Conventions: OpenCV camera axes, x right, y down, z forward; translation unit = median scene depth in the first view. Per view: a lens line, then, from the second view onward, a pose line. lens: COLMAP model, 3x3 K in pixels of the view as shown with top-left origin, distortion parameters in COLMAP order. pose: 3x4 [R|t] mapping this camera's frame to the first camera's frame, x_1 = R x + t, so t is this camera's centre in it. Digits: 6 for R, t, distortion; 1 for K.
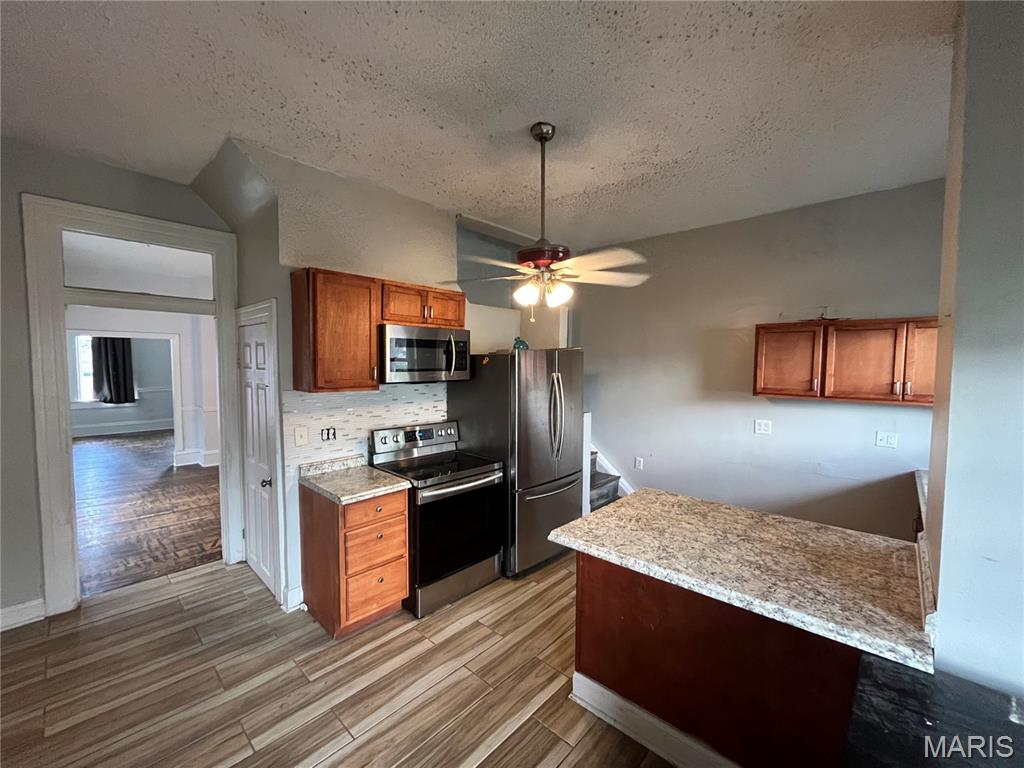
lens RADIAL K [[419.4, 0, 508.3], [0, 419.4, 383.8], [0, 0, 1]] dist [-0.002377, -0.000243]
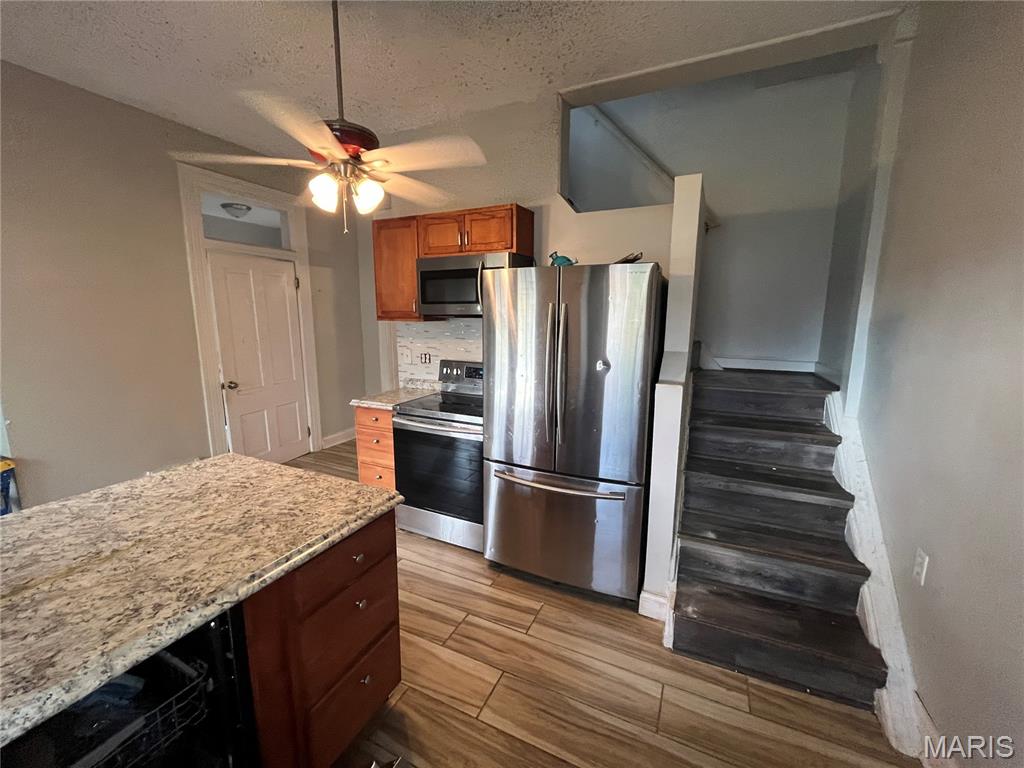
lens RADIAL K [[419.4, 0, 508.3], [0, 419.4, 383.8], [0, 0, 1]] dist [-0.002377, -0.000243]
pose [[0.303740, 0.150631, -0.940772, 1.112548], [-0.050304, 0.988581, 0.142044, 0.012022], [0.951426, 0.004180, 0.307849, 1.202676]]
